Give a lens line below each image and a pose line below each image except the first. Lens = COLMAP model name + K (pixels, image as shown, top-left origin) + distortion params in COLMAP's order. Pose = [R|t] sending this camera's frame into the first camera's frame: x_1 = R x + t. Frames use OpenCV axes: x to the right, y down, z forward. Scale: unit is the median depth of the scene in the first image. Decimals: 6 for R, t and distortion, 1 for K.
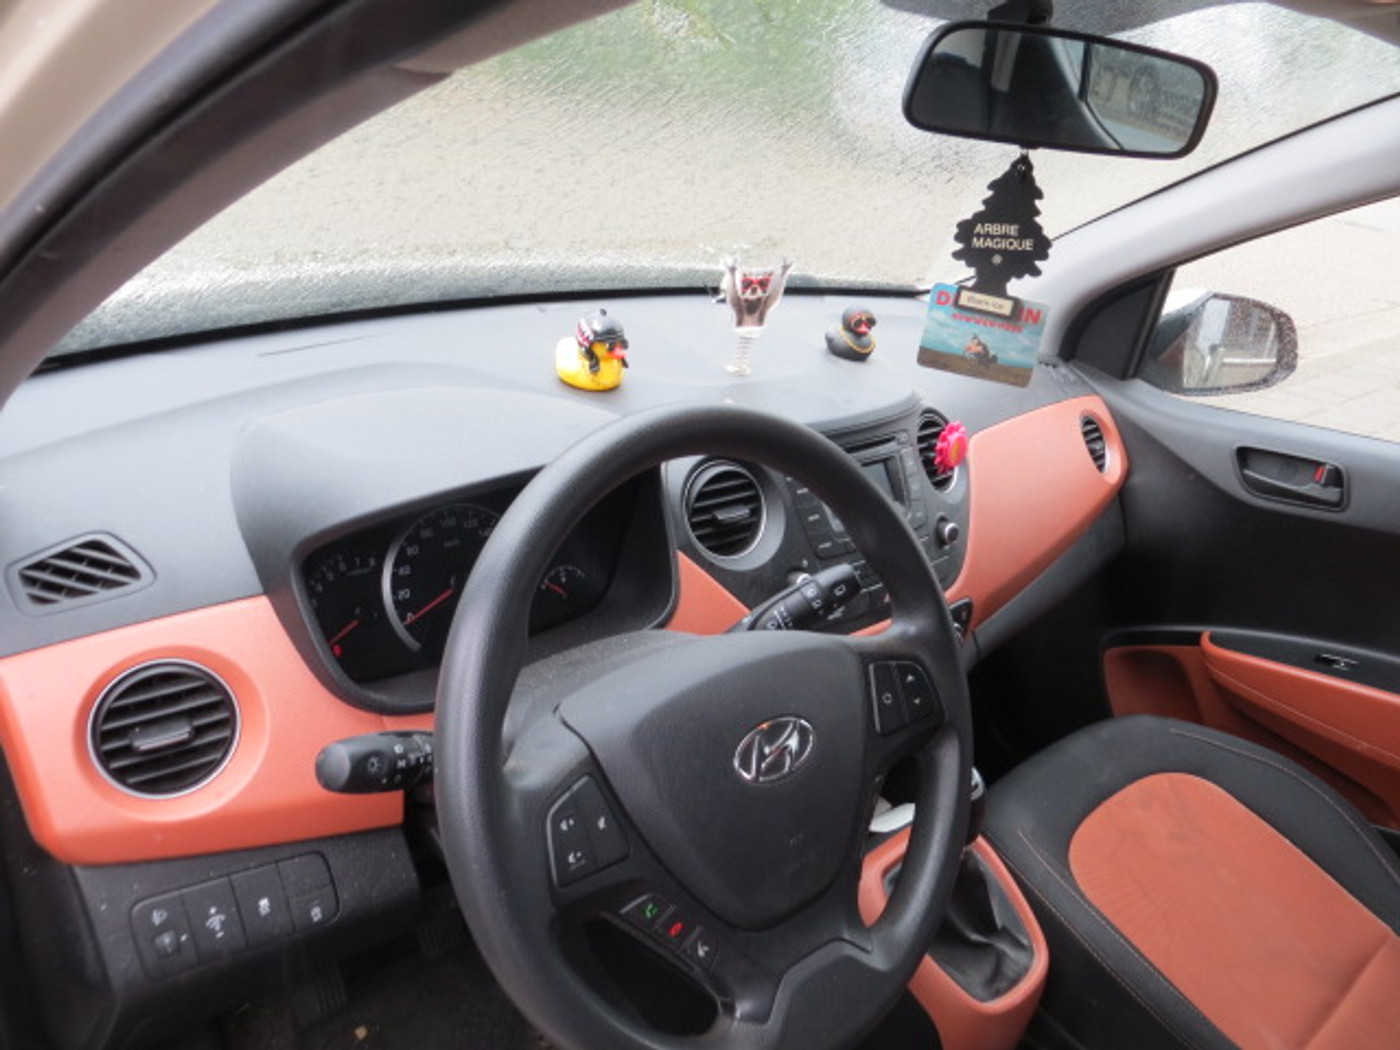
lens RADIAL K [[1100.5, 0, 700.0], [0, 1100.5, 525.0], [0, 0, 1]] dist [0.029296, -0.009683]
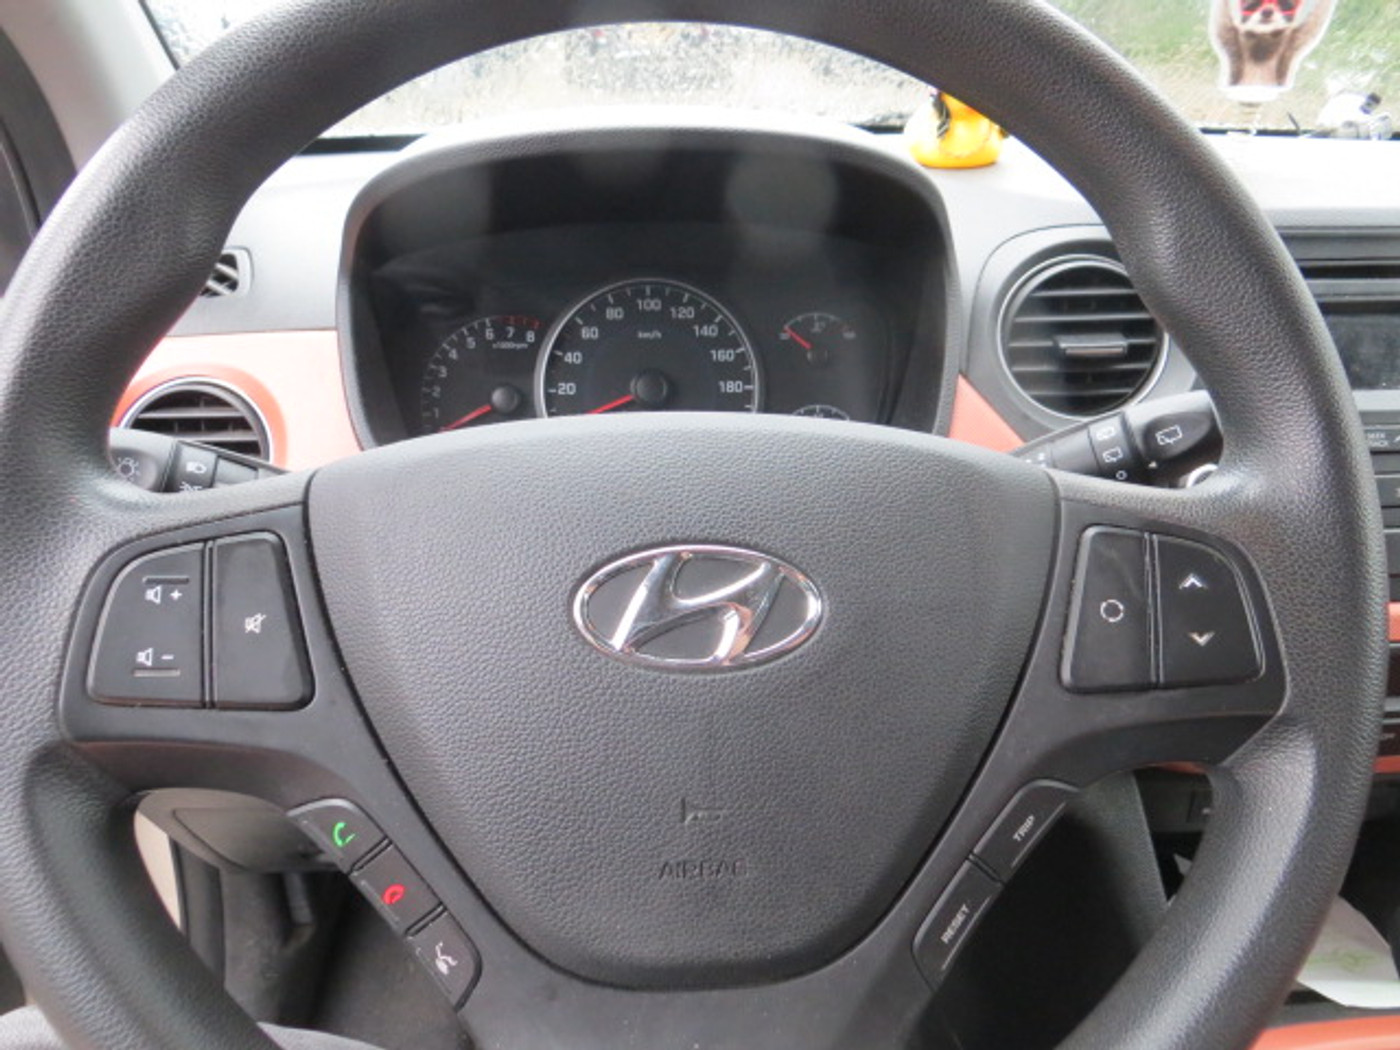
lens RADIAL K [[1100.5, 0, 700.0], [0, 1100.5, 525.0], [0, 0, 1]] dist [0.029296, -0.009683]
pose [[0.808772, 0.162044, -0.565357, 0.227024], [-0.179250, 0.983474, 0.025460, 0.115196], [0.560140, 0.080748, 0.824453, 0.448691]]
